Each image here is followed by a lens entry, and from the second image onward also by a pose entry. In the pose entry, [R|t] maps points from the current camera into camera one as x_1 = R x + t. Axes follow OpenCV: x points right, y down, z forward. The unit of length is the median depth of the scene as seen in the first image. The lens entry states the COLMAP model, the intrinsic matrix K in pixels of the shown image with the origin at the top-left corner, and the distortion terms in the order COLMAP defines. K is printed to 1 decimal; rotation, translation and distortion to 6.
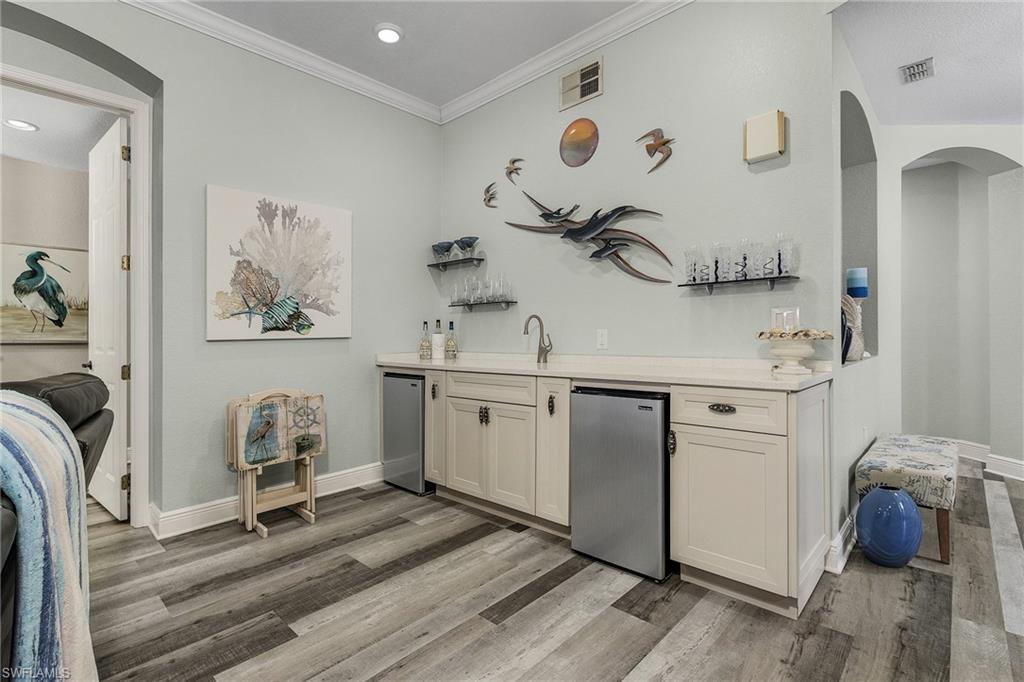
lens RADIAL K [[476.7, 0, 509.6], [0, 476.7, 332.7], [0, 0, 1]] dist [-0.000632, -0.000051]
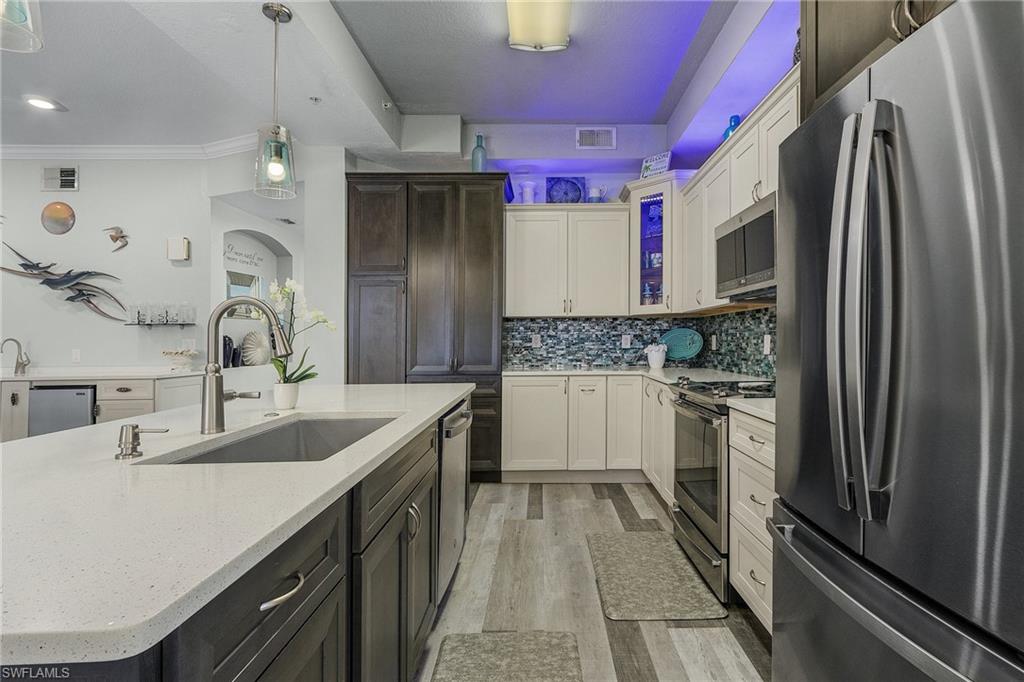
lens RADIAL K [[476.7, 0, 556.4], [0, 476.7, 344.8], [0, 0, 1]] dist [-0.000632, -0.000051]
pose [[0.705391, 0.005428, 0.708798, 0.194524], [-0.004721, 0.999984, -0.002959, -0.022799], [-0.708803, -0.001259, 0.705406, -1.104133]]
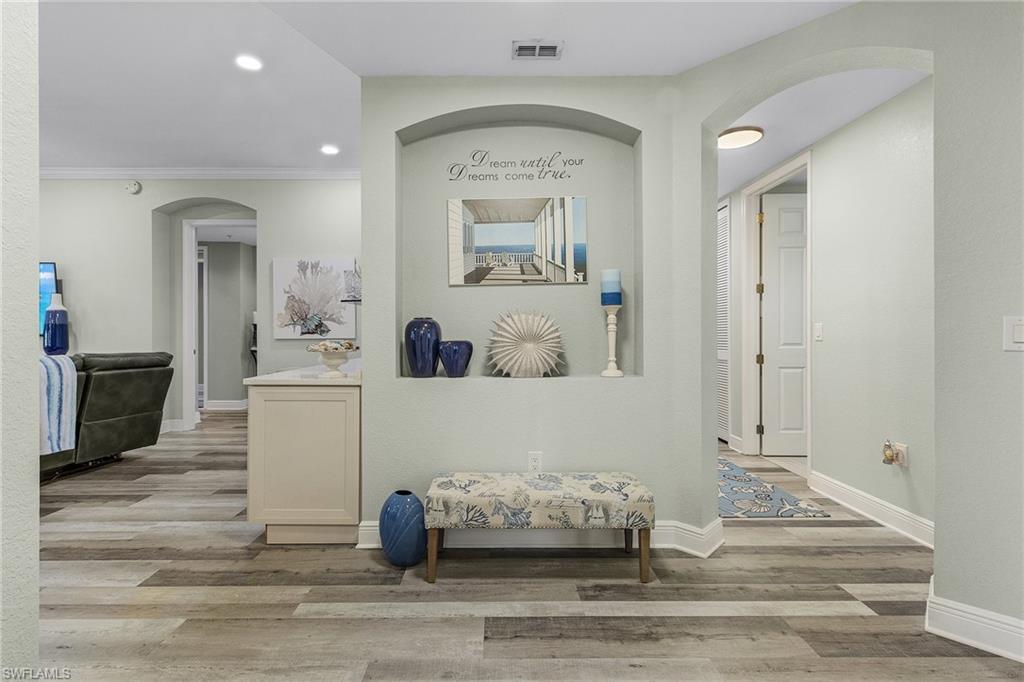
lens RADIAL K [[476.7, 0, 507.6], [0, 476.7, 331.4], [0, 0, 1]] dist [-0.000632, -0.000051]
pose [[0.695444, 0.013136, -0.718460, 1.288112], [-0.004577, 0.999894, 0.013851, -0.042099], [0.718566, -0.006344, 0.695430, 0.313032]]
